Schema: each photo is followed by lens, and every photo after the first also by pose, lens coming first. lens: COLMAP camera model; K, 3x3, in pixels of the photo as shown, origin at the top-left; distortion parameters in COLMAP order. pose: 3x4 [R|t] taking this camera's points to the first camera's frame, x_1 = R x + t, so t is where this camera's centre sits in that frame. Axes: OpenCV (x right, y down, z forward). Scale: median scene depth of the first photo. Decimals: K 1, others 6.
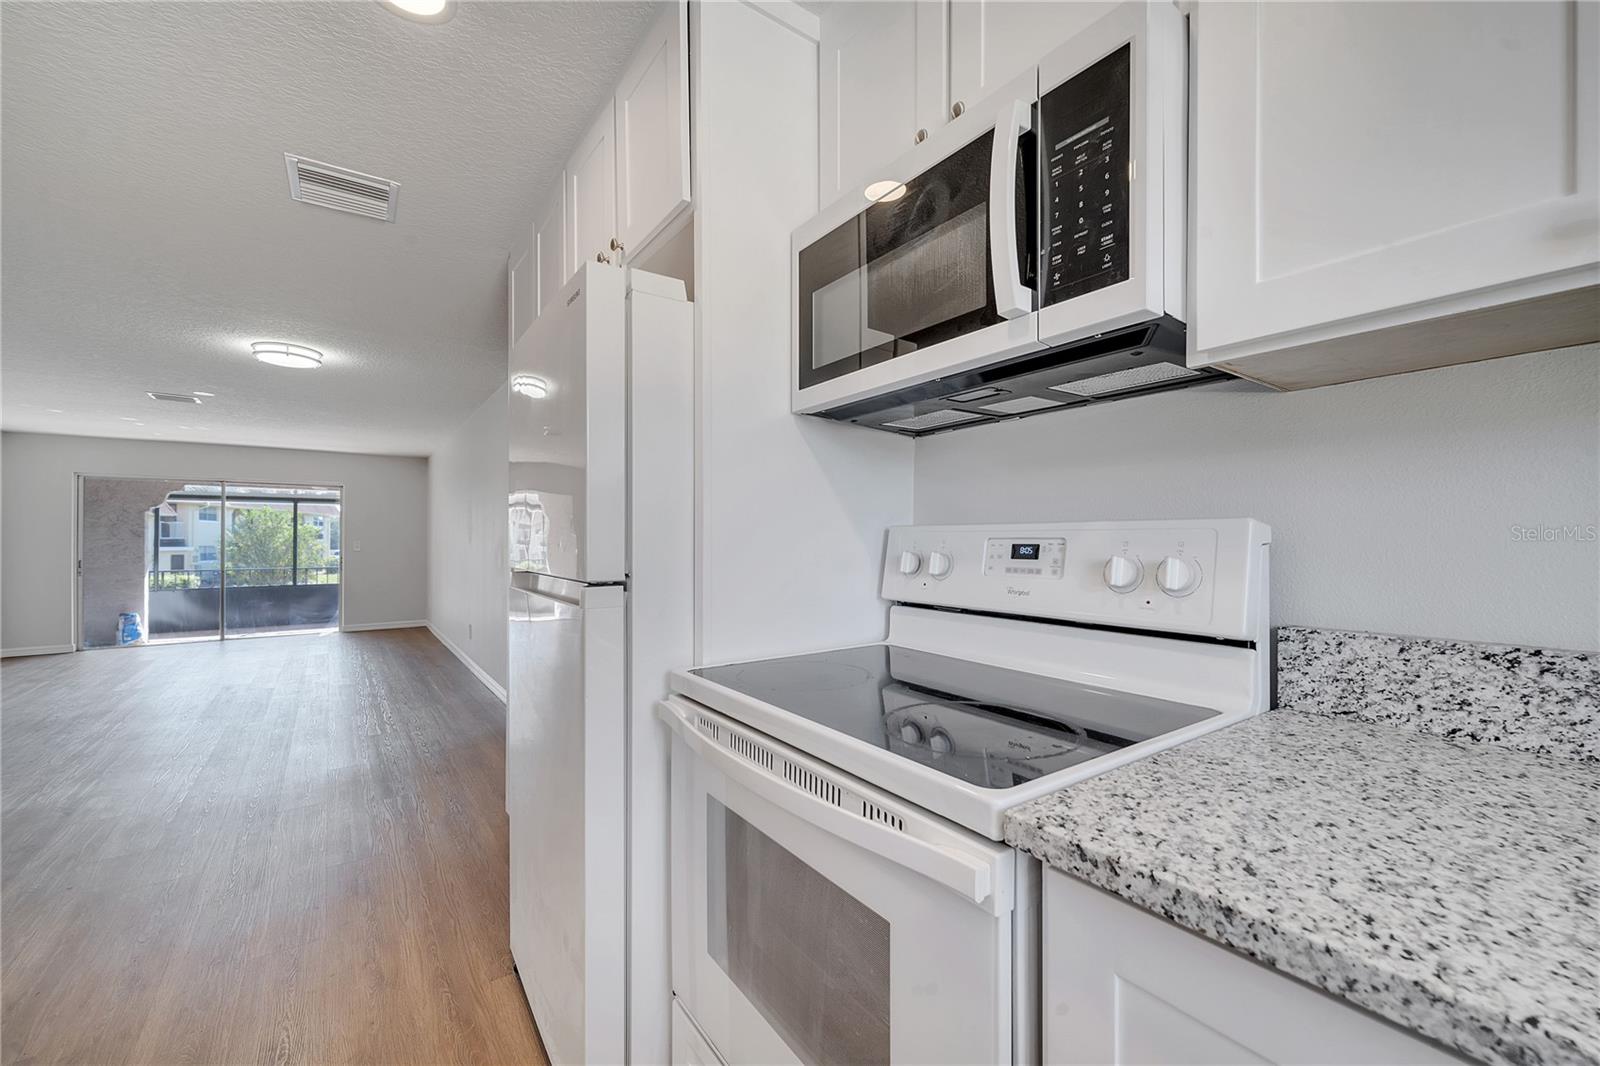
lens RADIAL K [[647.4, 0, 794.2], [0, 647.4, 538.2], [0, 0, 1]] dist [0.004358, -0.000355]
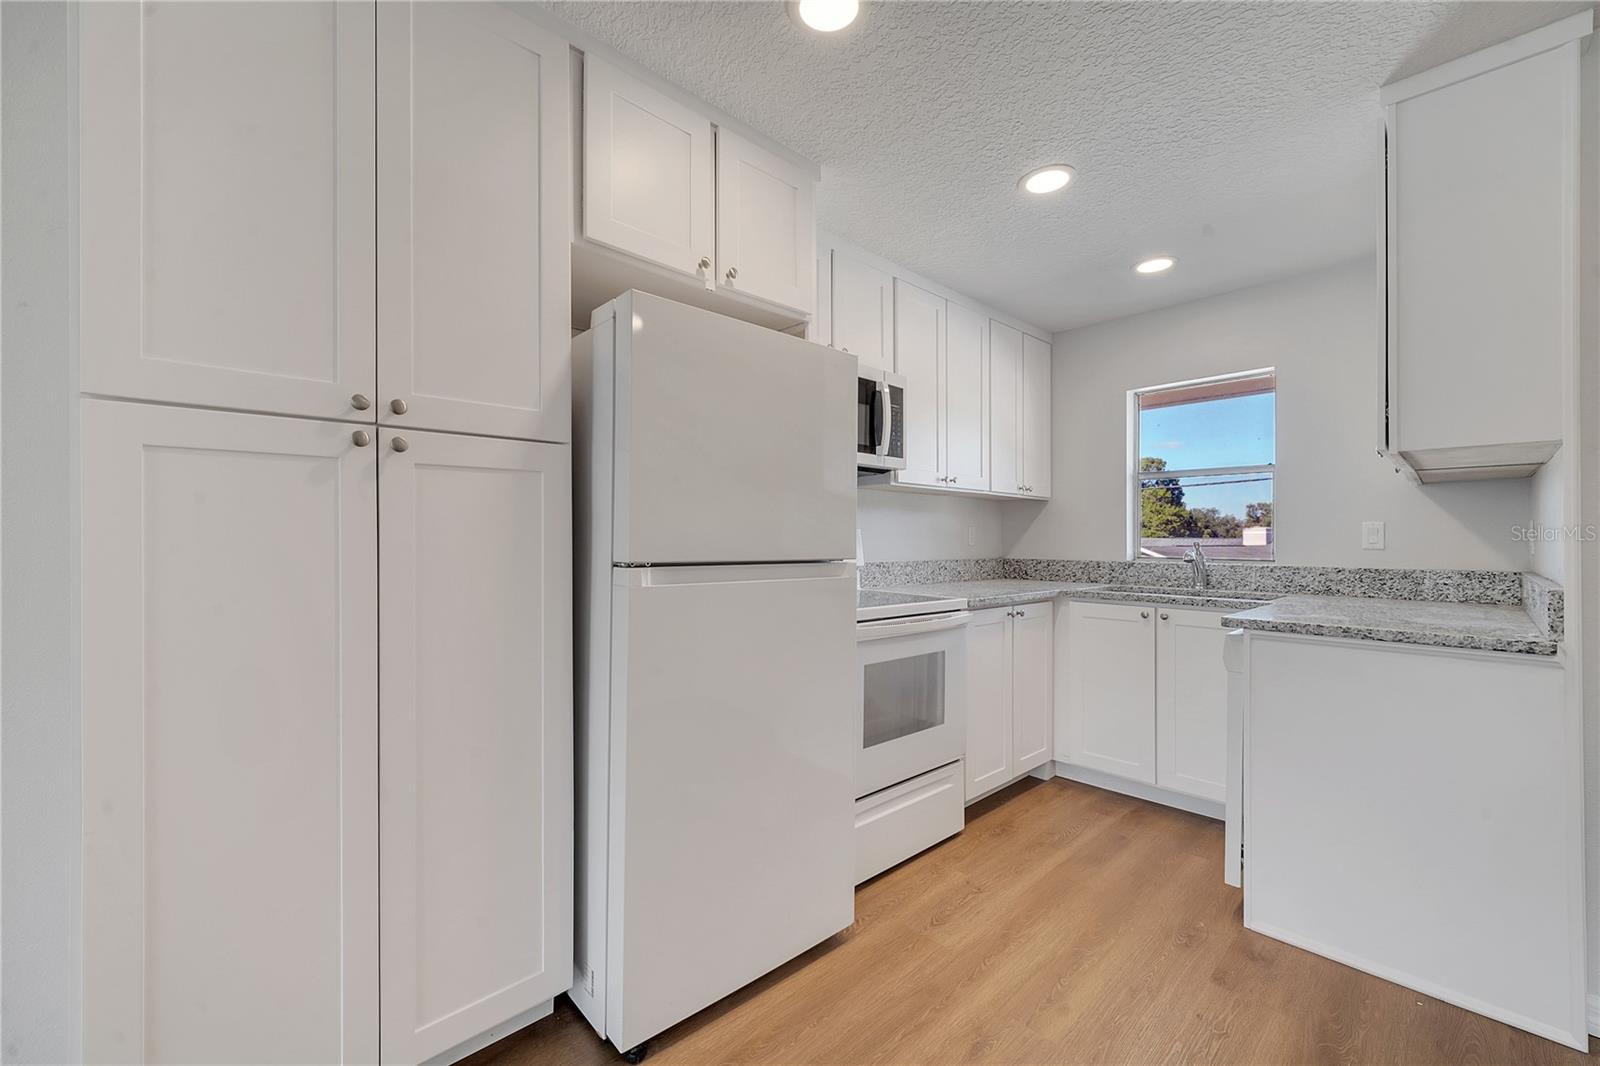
lens RADIAL K [[648.0, 0, 793.3], [0, 648.0, 532.6], [0, 0, 1]] dist [0.002385, -0.000137]
pose [[-0.135647, 0.010874, 0.990698, -2.155742], [-0.010013, 0.999874, -0.012346, 0.027936], [-0.990707, -0.011595, -0.135521, 1.580444]]
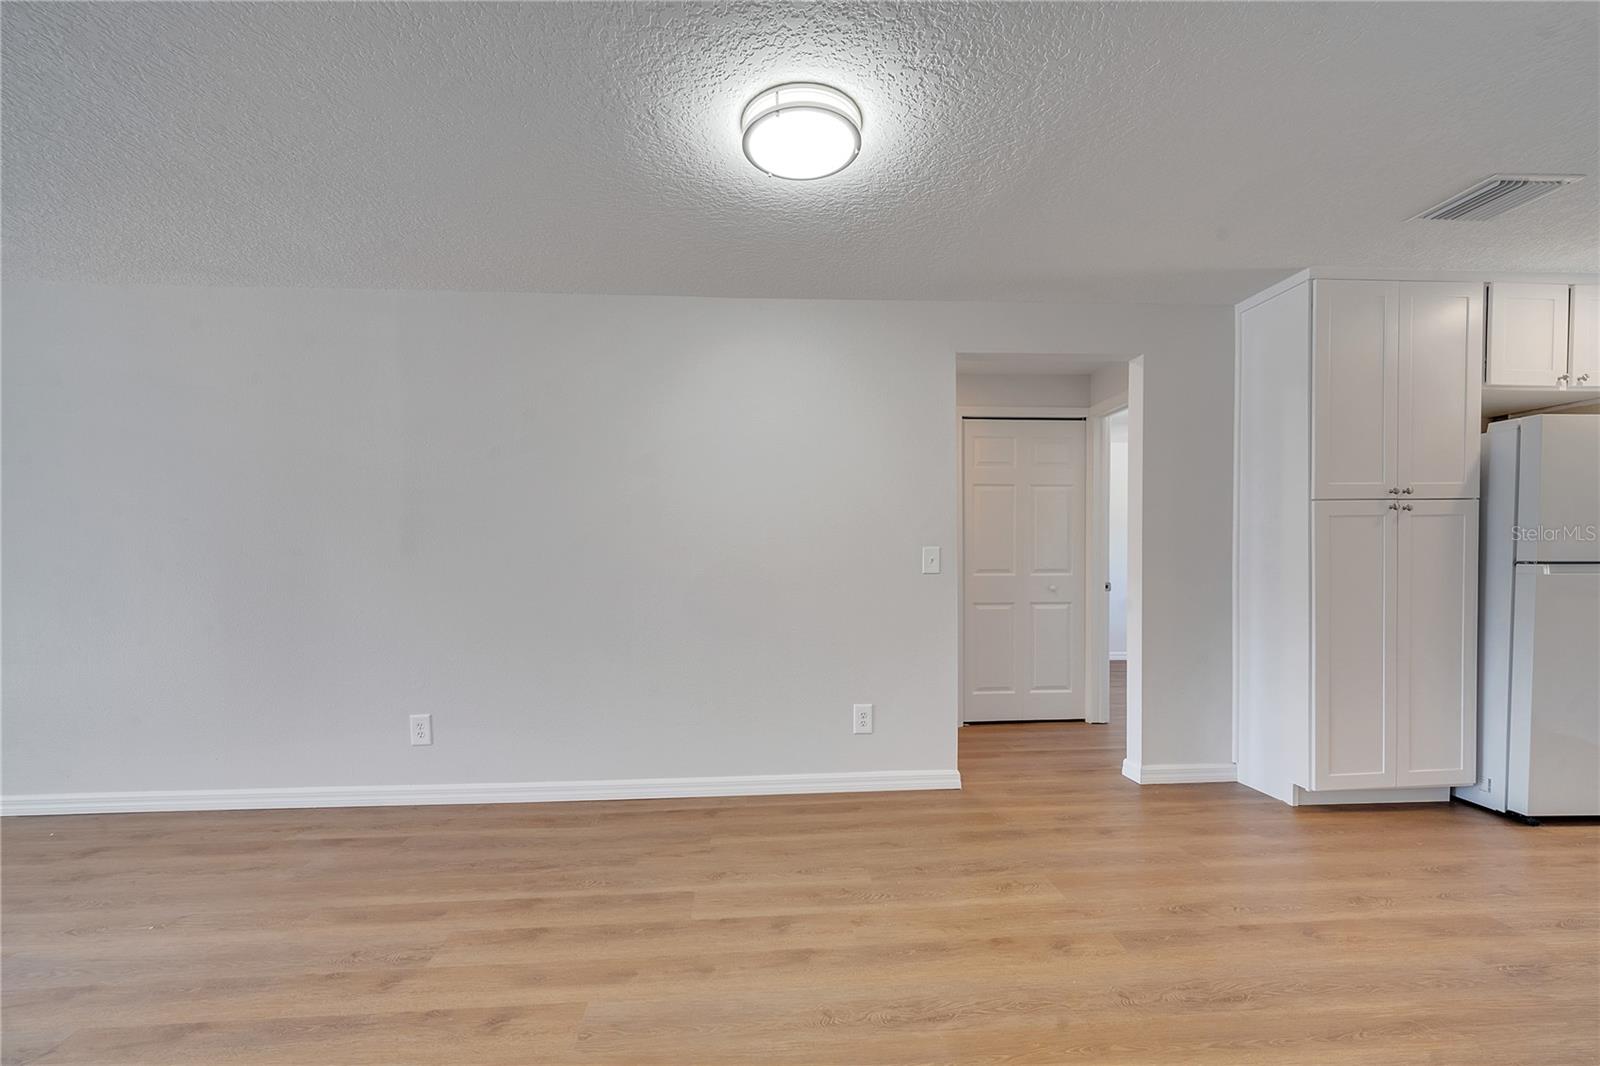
lens RADIAL K [[664.0, 0, 793.7], [0, 664.0, 572.3], [0, 0, 1]] dist [0.004819, 0.000124]
pose [[0.518973, -0.023205, 0.854476, -4.534728], [-0.001574, 0.999604, 0.028102, 0.052106], [-0.854789, -0.015930, 0.518730, 2.875052]]
